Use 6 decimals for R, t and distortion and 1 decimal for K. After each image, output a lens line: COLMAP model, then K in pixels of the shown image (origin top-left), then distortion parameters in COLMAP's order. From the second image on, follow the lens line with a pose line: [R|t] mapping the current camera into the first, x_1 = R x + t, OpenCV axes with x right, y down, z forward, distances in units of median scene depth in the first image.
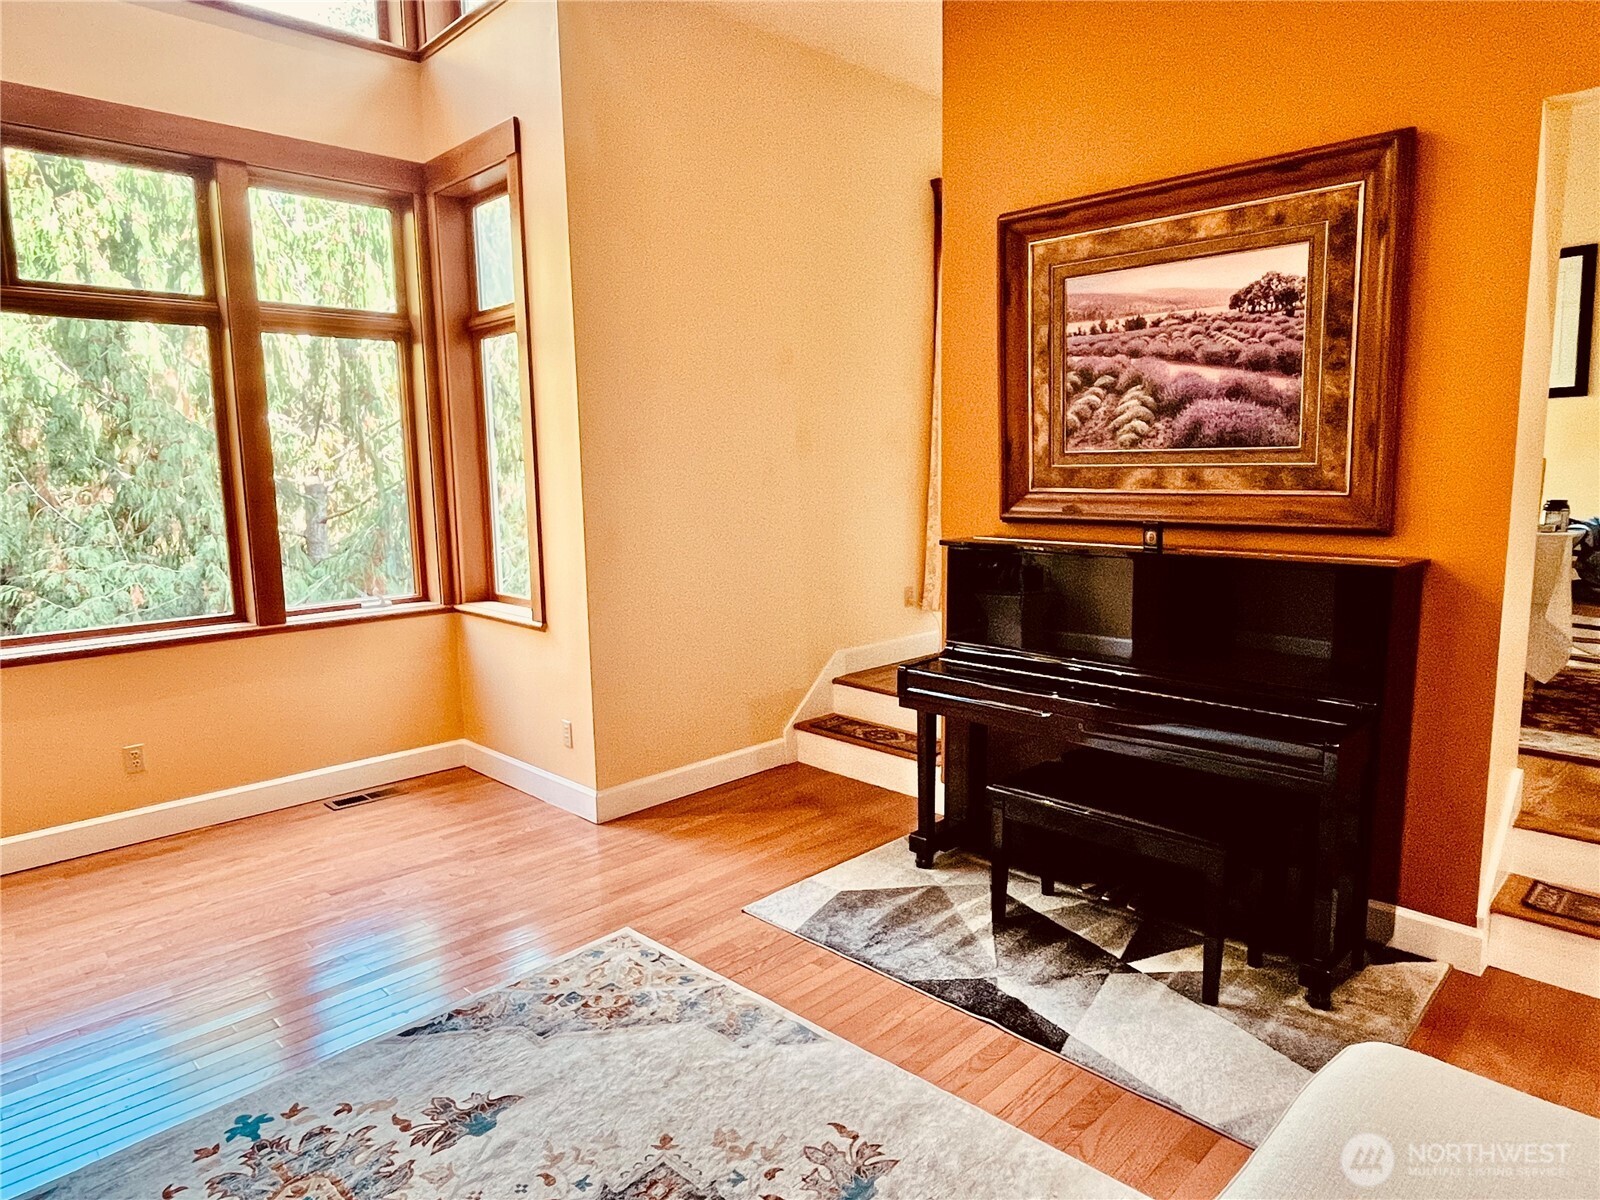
lens RADIAL K [[985.7, 0, 792.3], [0, 985.7, 603.4], [0, 0, 1]] dist [0.003552, -0.002975]
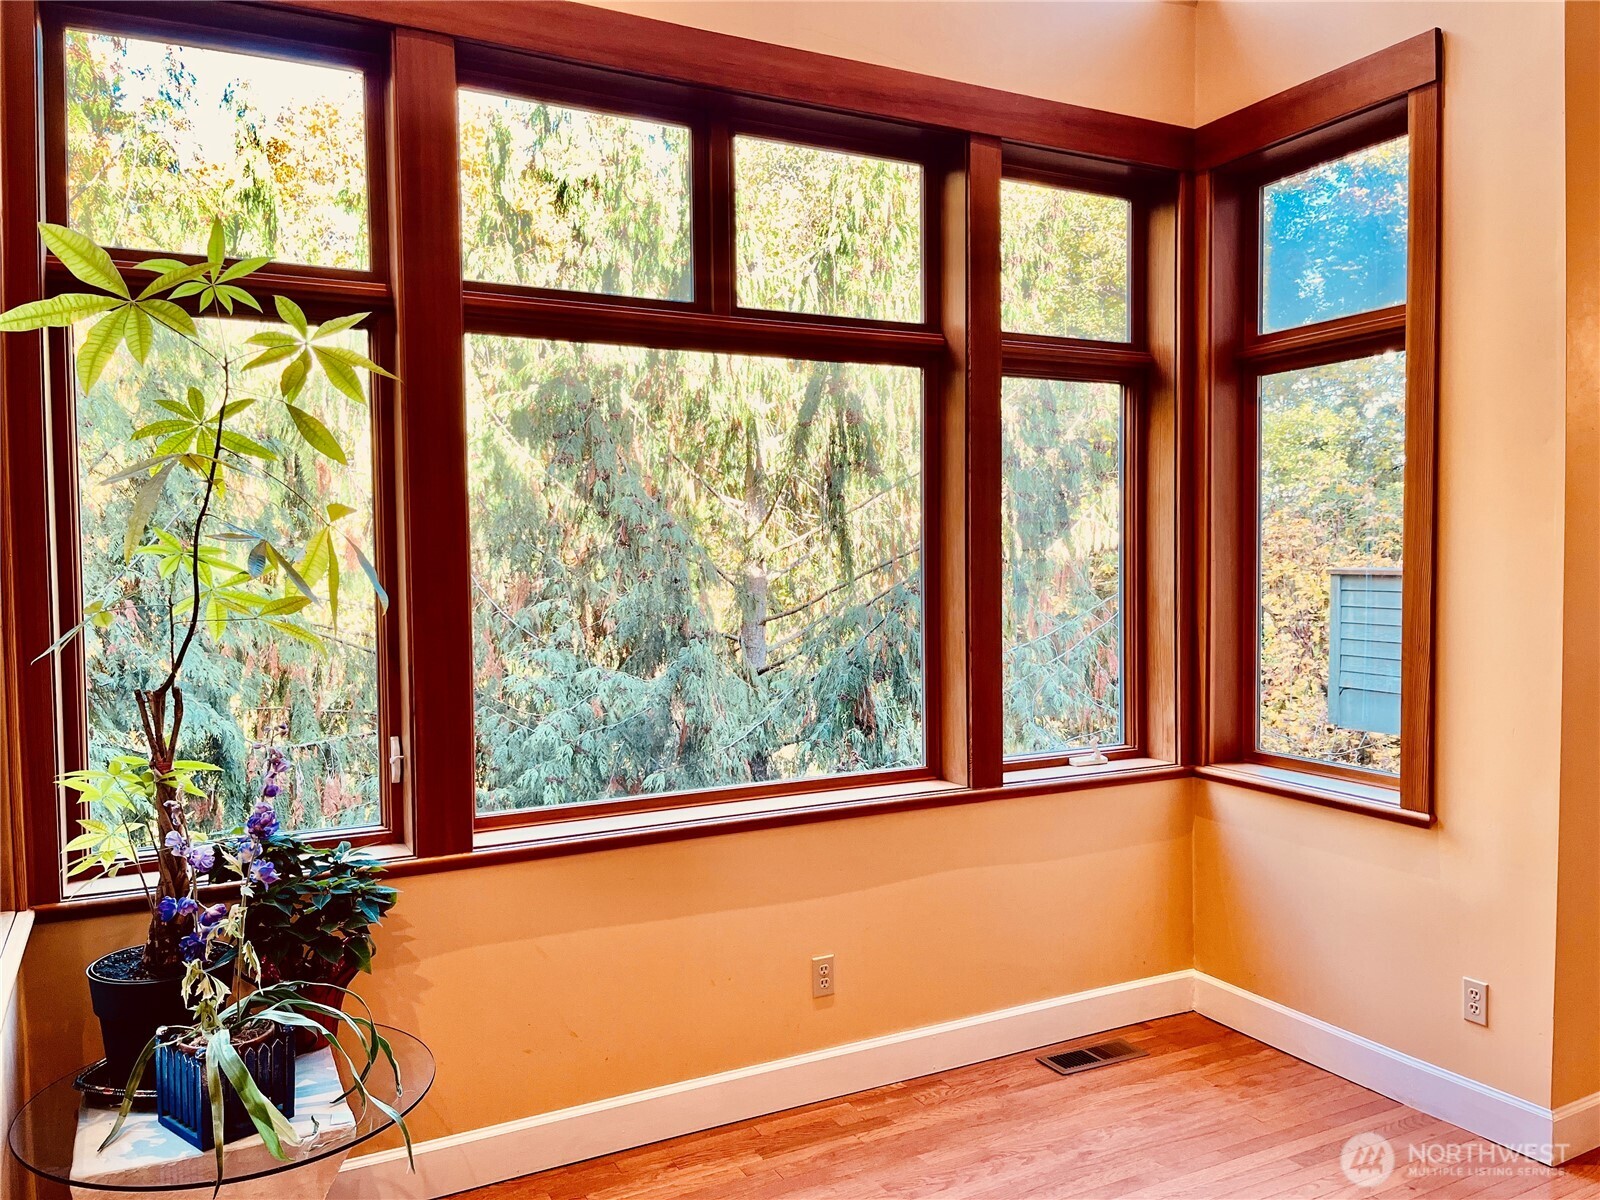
lens RADIAL K [[1212.4, 0, 810.9], [0, 1212.4, 606.5], [0, 0, 1]] dist [0.020941, -0.031455]
pose [[0.956057, 0.021178, -0.292414, -0.394556], [-0.049344, 0.994783, -0.089284, -0.021862], [0.288997, 0.099789, 0.952115, 0.144546]]
